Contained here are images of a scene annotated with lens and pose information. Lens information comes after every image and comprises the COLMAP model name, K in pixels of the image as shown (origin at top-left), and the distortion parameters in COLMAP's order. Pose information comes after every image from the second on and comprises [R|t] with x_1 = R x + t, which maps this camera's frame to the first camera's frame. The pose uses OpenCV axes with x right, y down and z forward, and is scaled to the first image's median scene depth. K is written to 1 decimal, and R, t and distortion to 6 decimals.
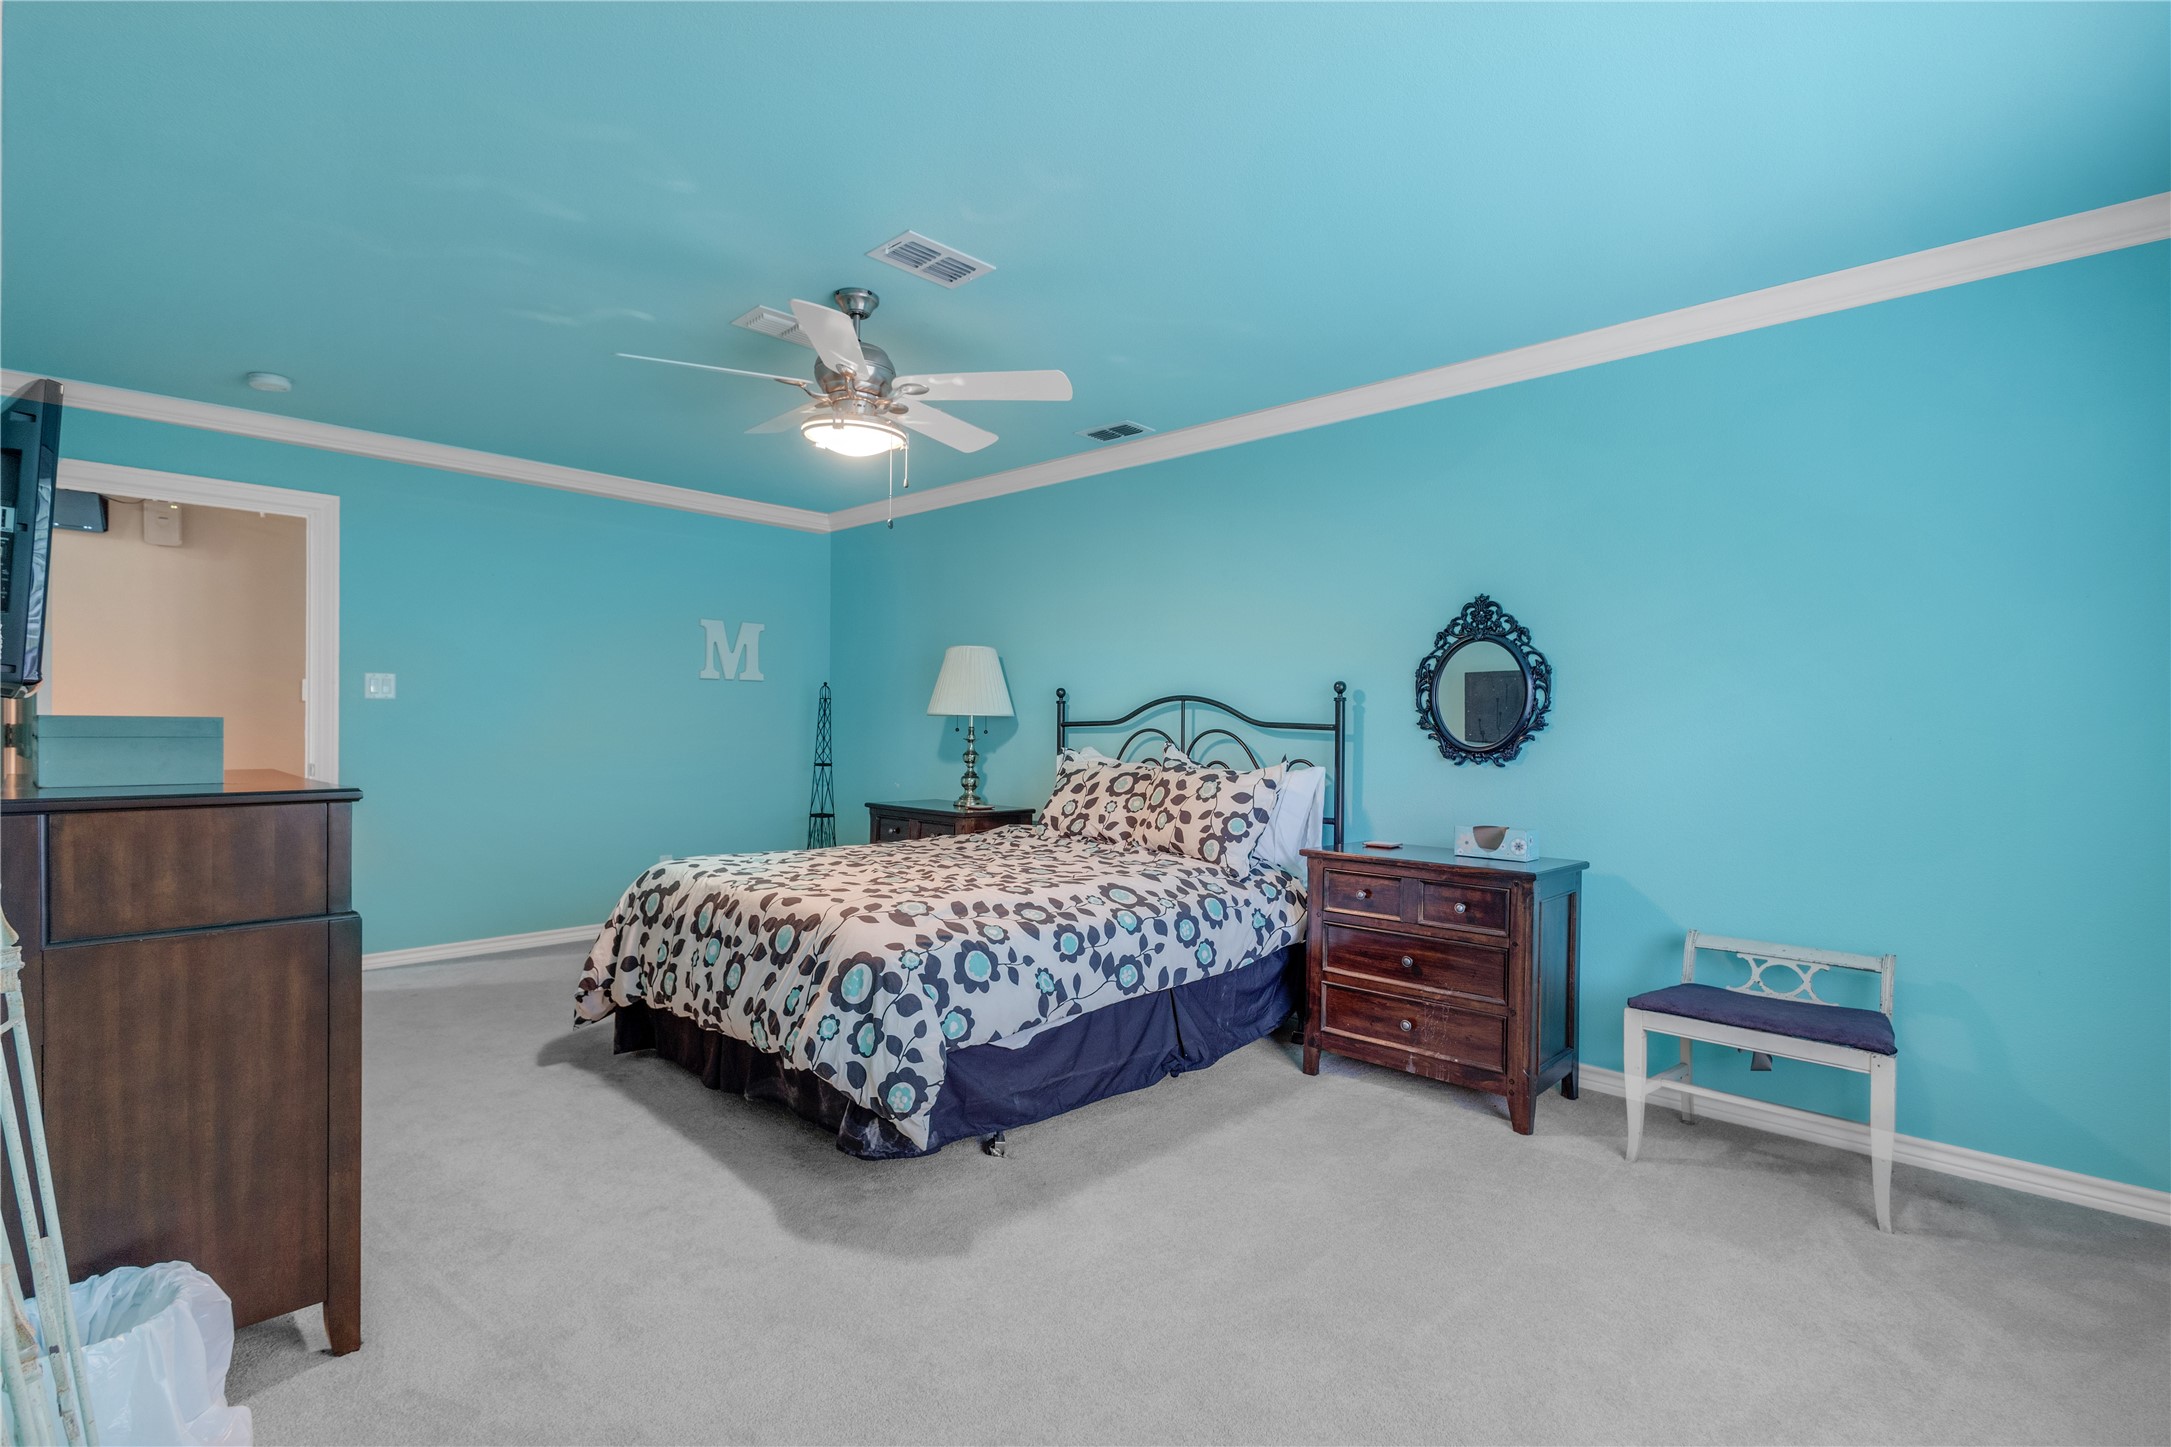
lens RADIAL K [[1023.9, 0, 1085.5], [0, 1023.9, 723.5], [0, 0, 1]] dist [0.006598, 0.000293]
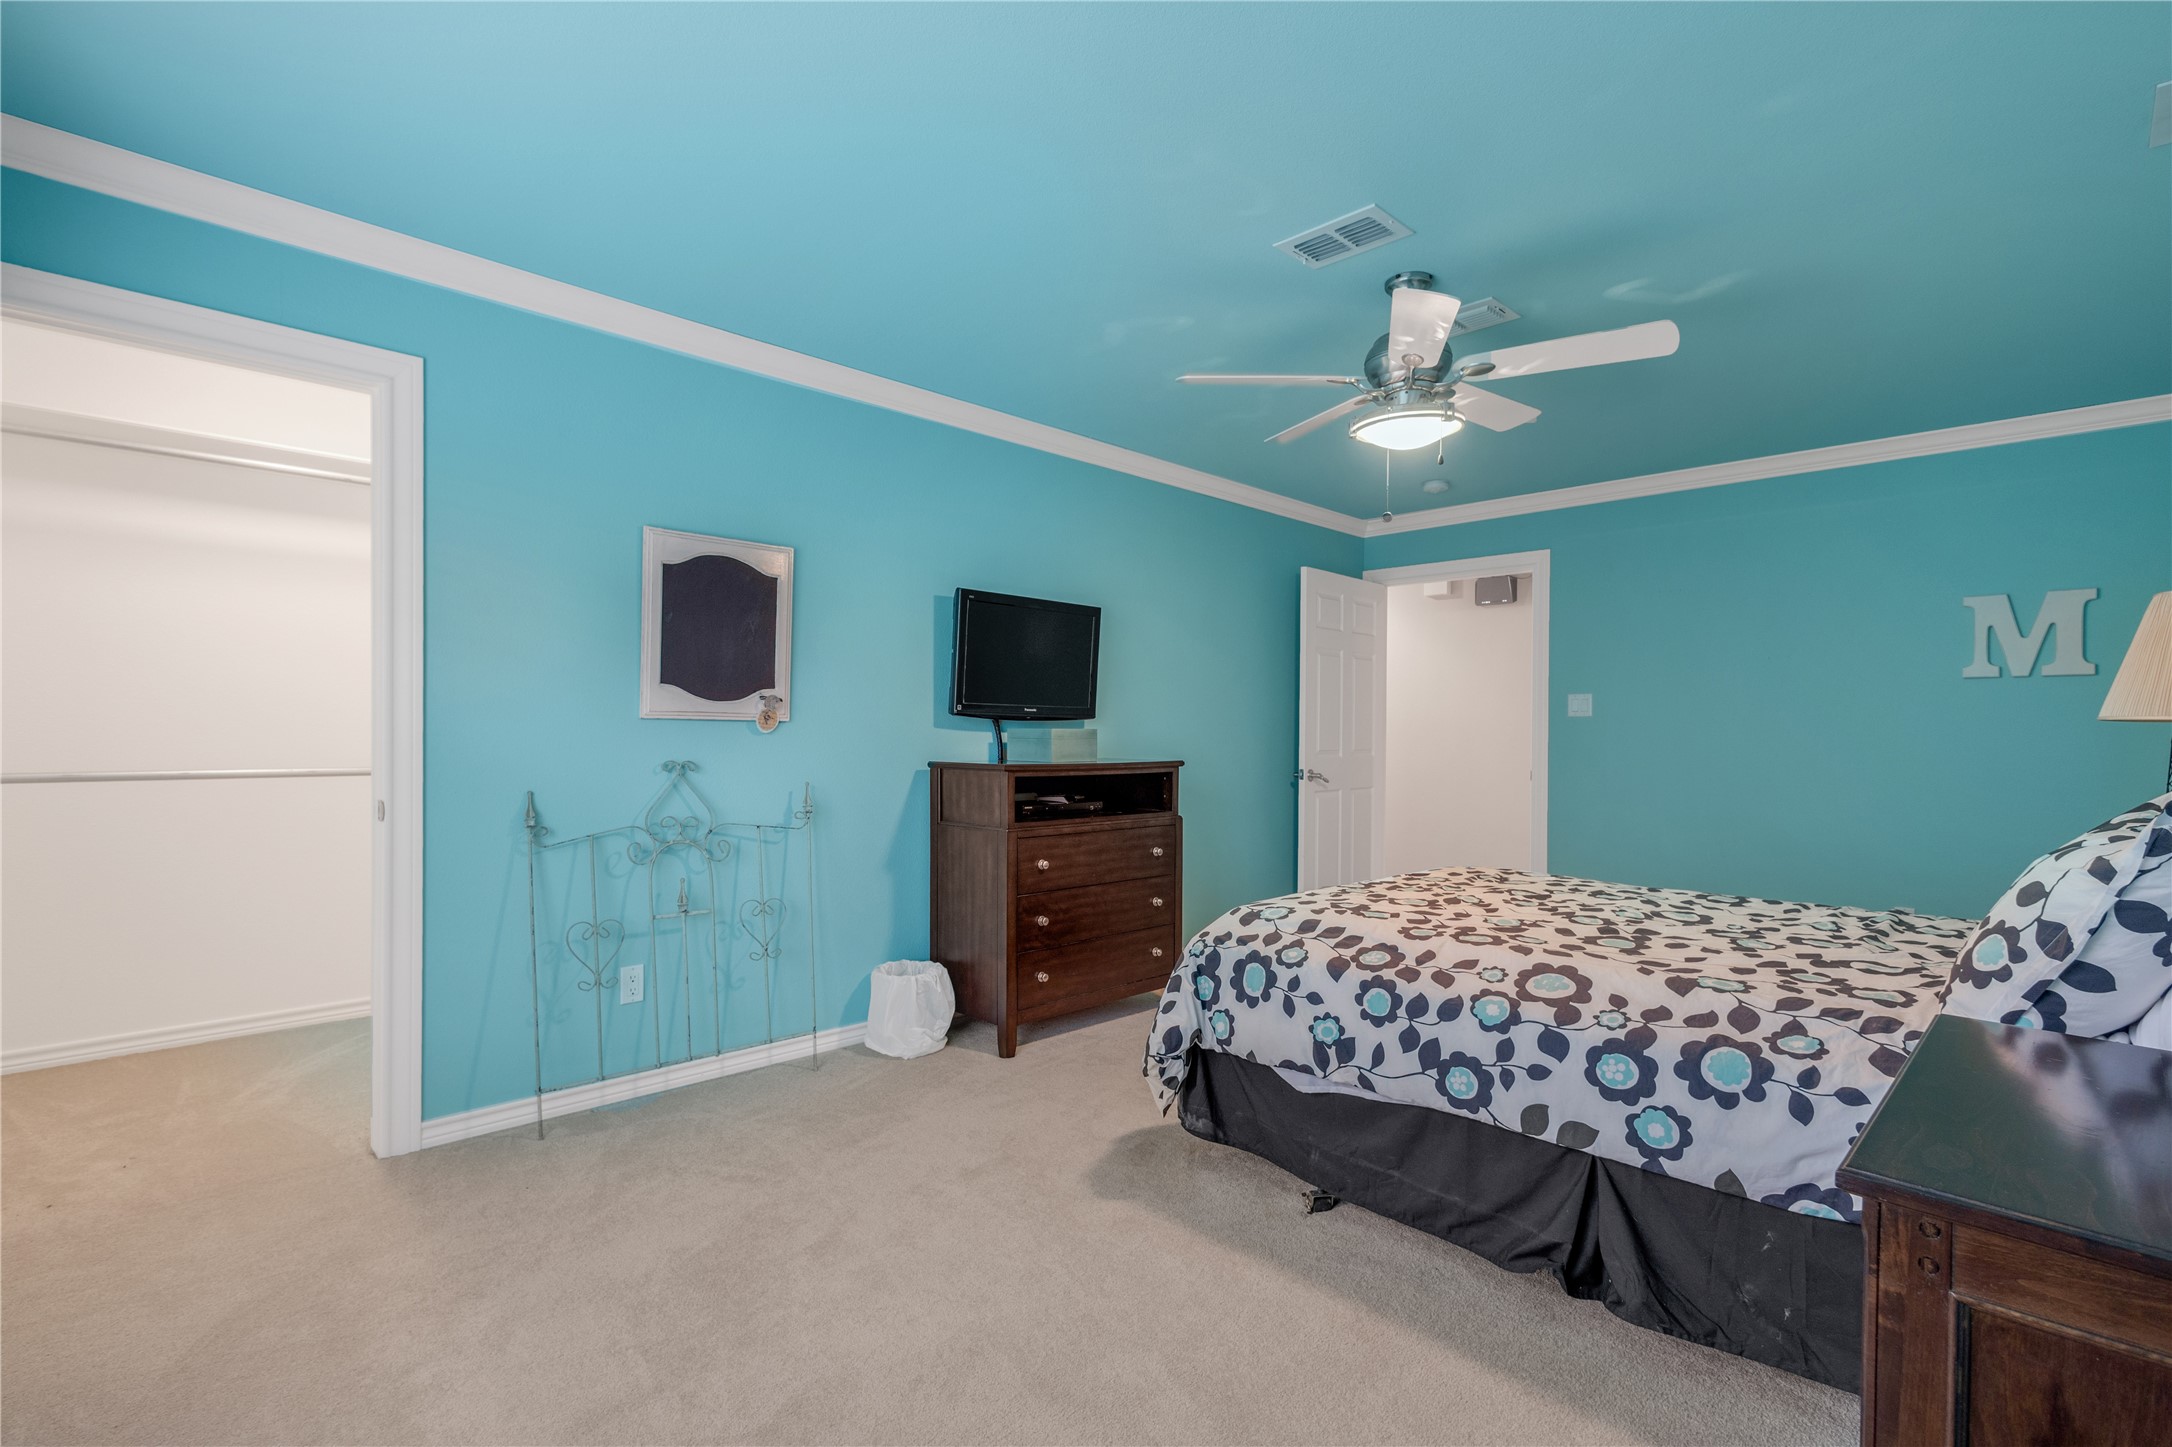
lens RADIAL K [[1018.8, 0, 1063.8], [0, 1018.8, 722.7], [0, 0, 1]] dist [0.001760, -0.001194]
pose [[-0.036282, -0.018629, -0.999168, 0.710108], [-0.006703, 0.999808, -0.018397, 0.011919], [0.999319, 0.006030, -0.036400, 0.702359]]
